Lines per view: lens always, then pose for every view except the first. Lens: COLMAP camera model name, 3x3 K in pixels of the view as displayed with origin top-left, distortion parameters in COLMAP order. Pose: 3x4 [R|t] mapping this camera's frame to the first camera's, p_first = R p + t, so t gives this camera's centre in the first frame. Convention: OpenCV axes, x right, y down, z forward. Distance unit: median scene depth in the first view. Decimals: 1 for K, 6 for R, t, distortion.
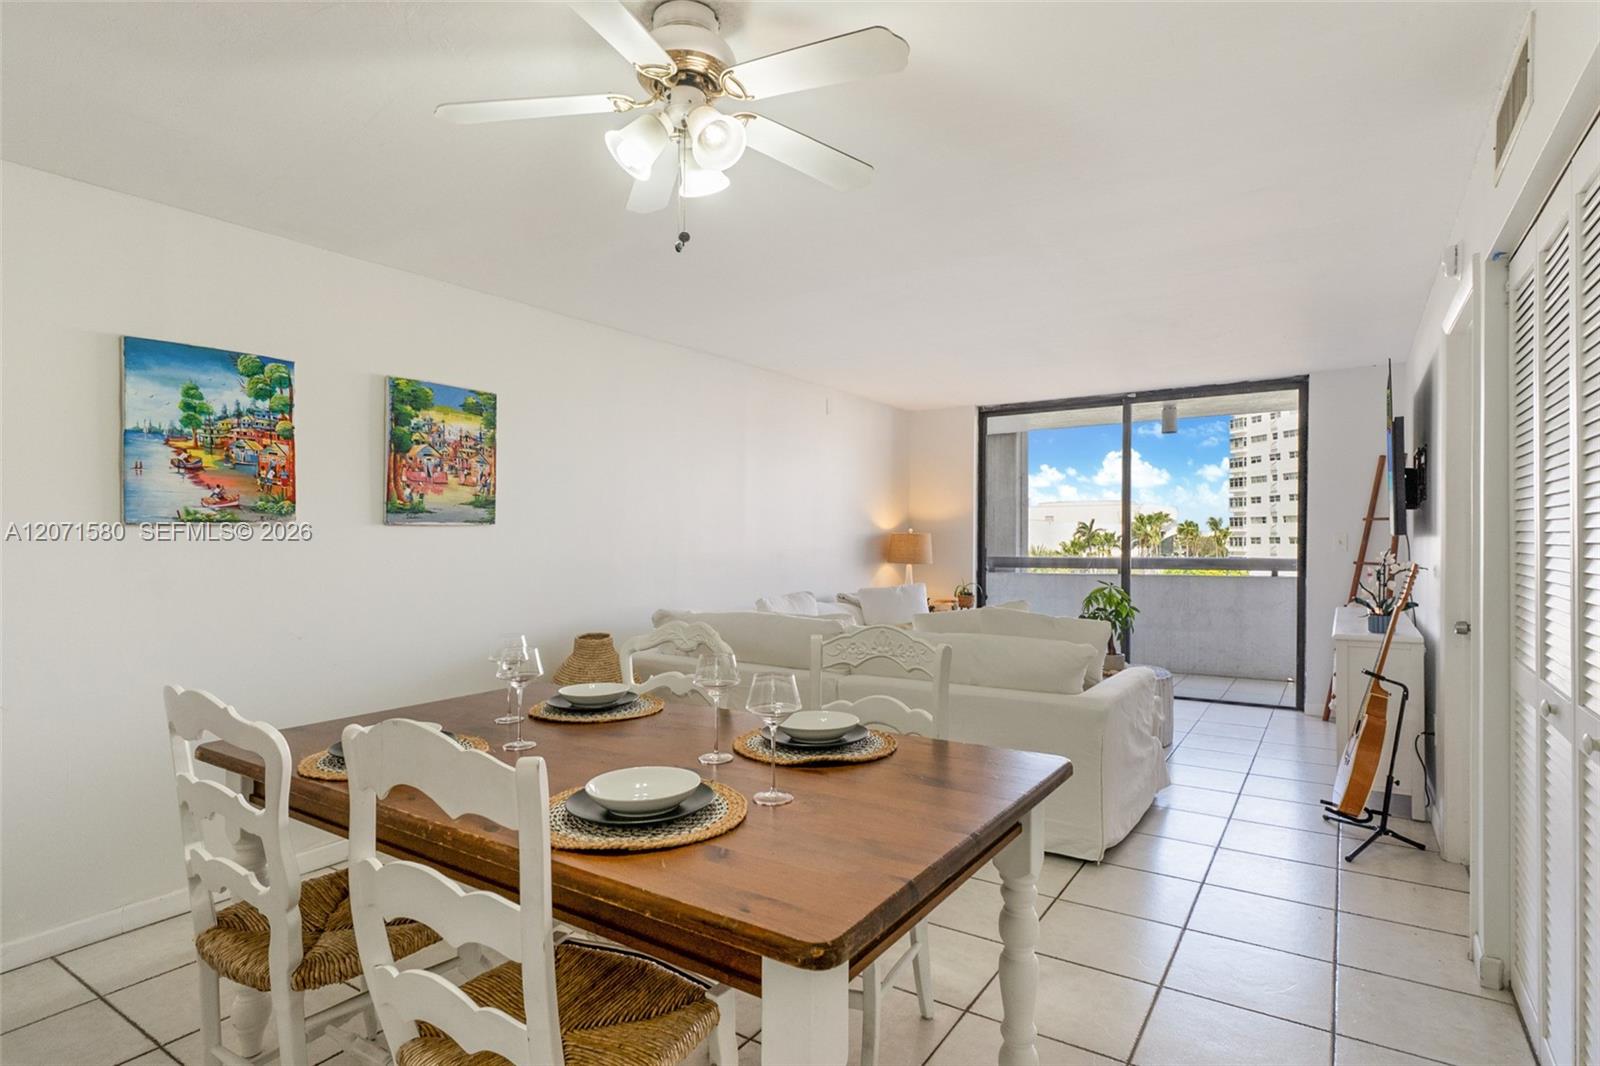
lens RADIAL K [[824.5, 0, 794.5], [0, 824.5, 553.5], [0, 0, 1]] dist [0.004352, 0.000631]
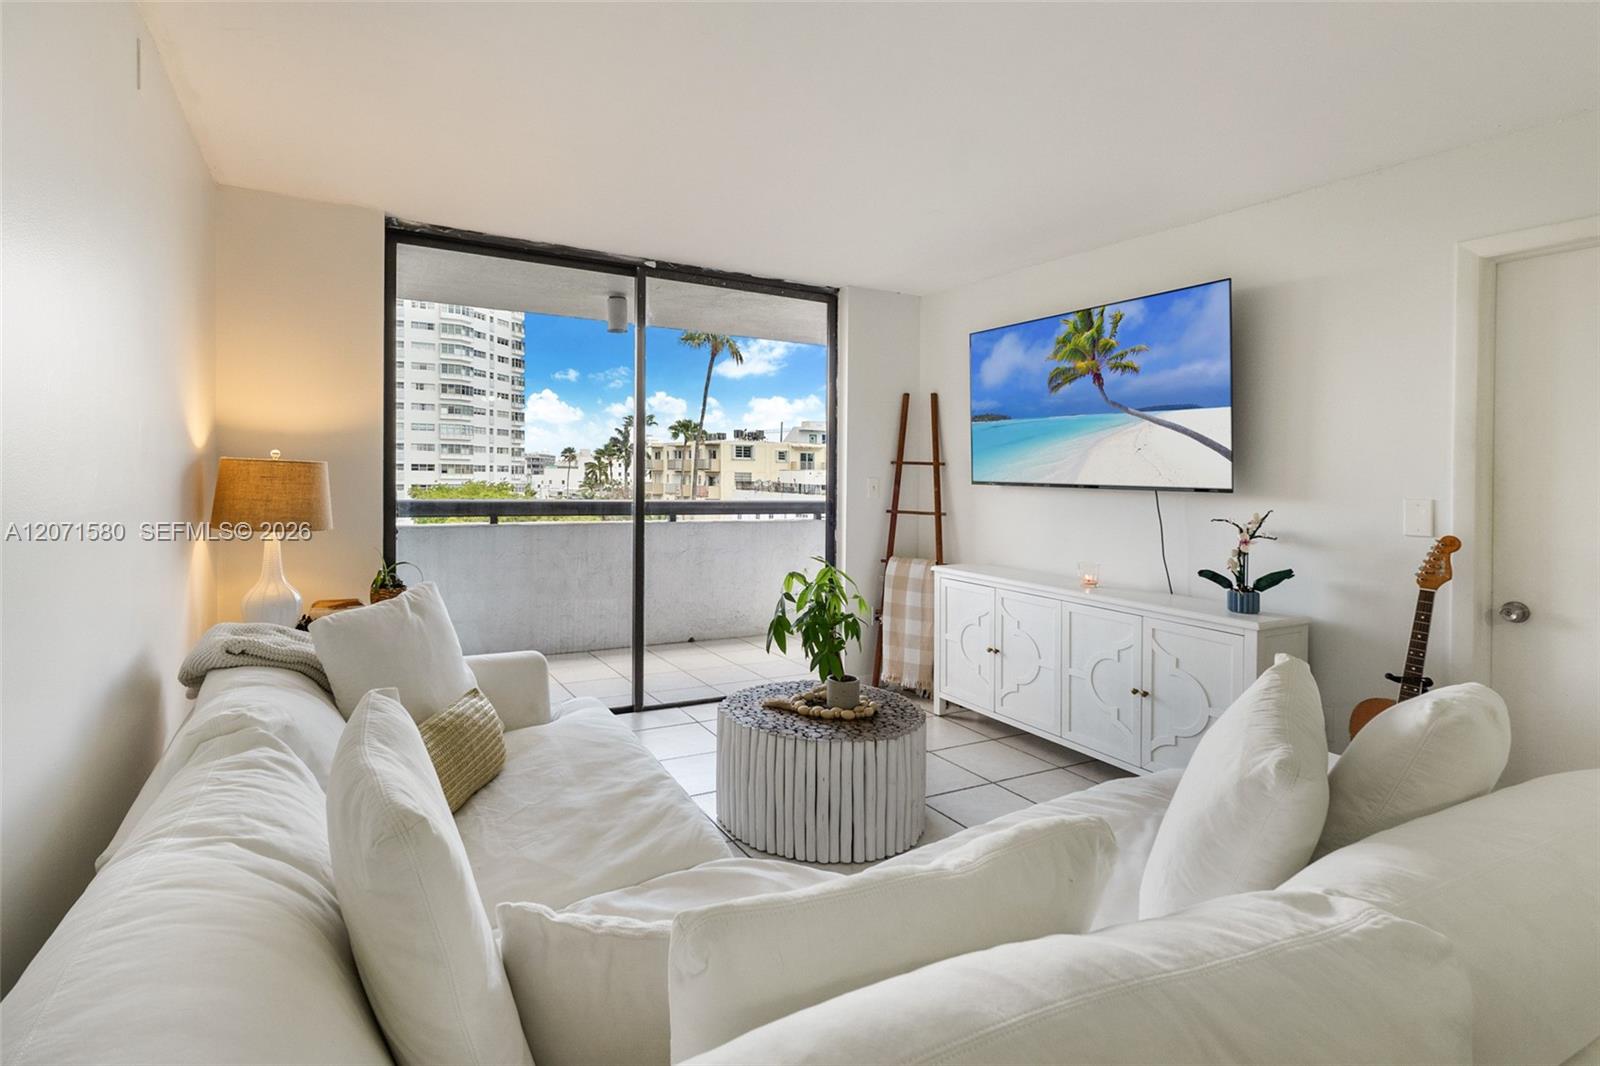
lens RADIAL K [[795.3, 0, 754.8], [0, 795.3, 483.4], [0, 0, 1]] dist [0.000580, -0.000300]
pose [[0.464731, 0.002197, 0.885449, -0.112840], [-0.009756, 0.999949, 0.002639, -0.015808], [-0.885398, -0.009864, 0.464729, 0.581363]]
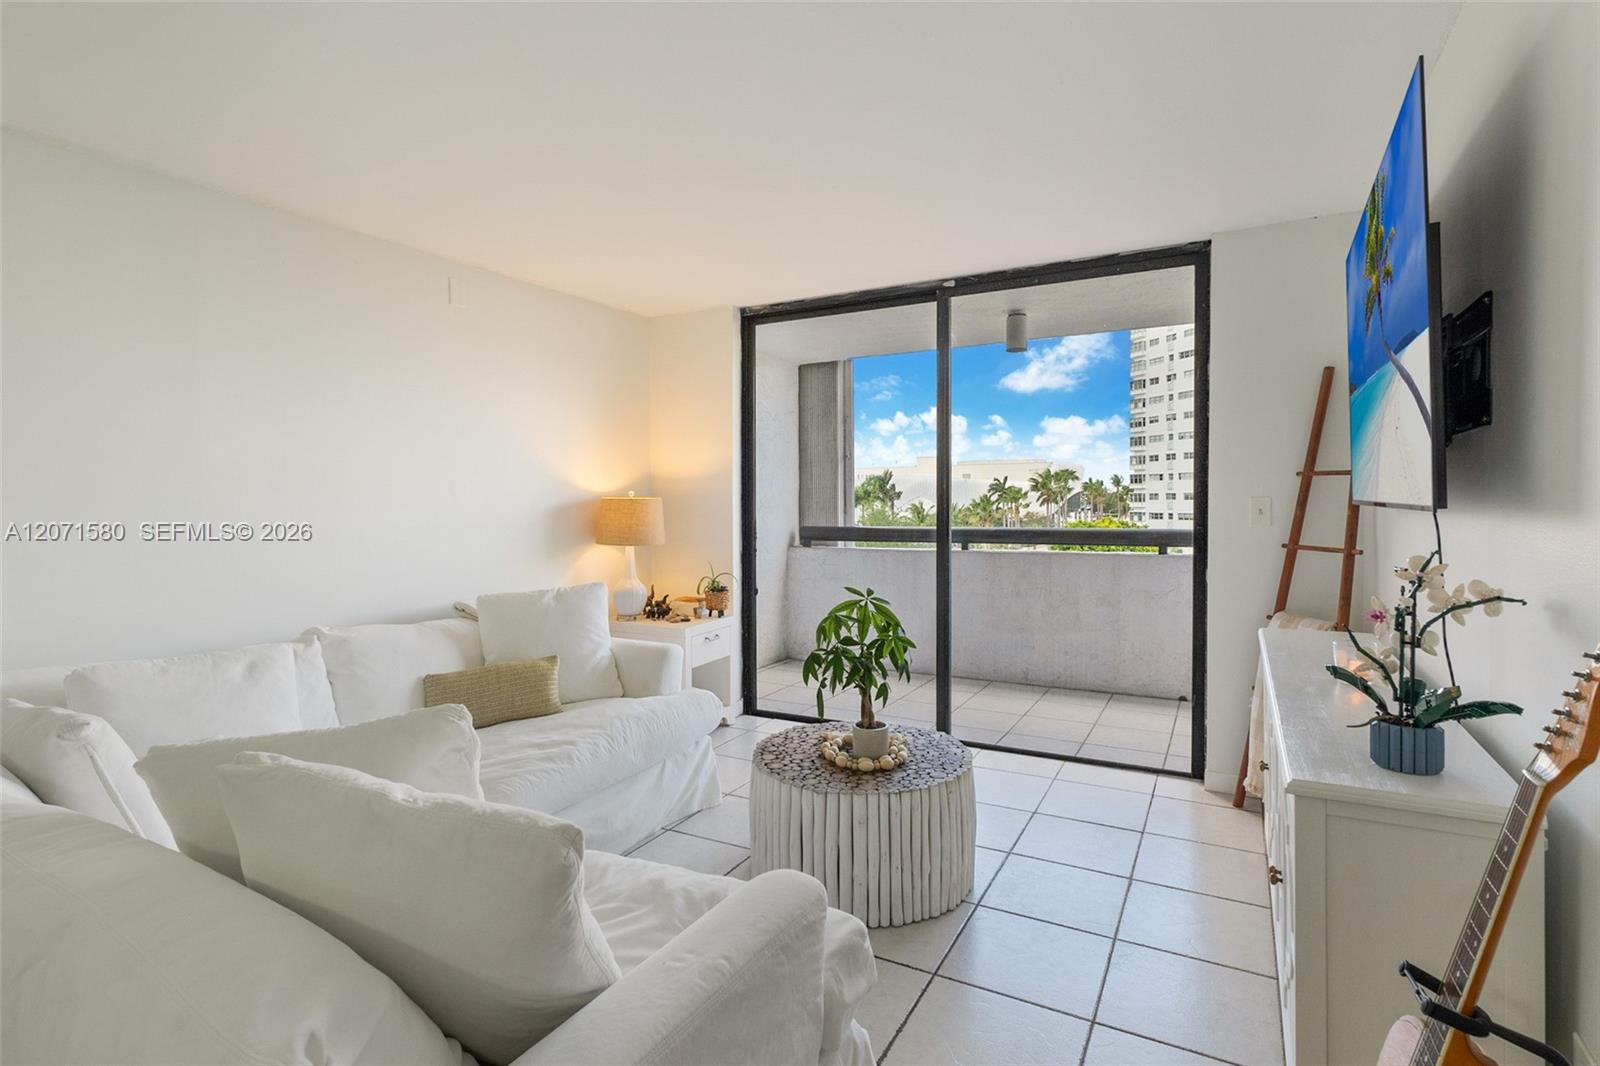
lens RADIAL K [[791.4, 0, 797.5], [0, 791.4, 519.4], [0, 0, 1]] dist [-0.004301, -0.002177]
pose [[0.996390, -0.007969, 0.084521, 0.219555], [0.007051, 0.999913, 0.011158, -0.013781], [-0.084603, -0.010522, 0.996359, 0.363163]]
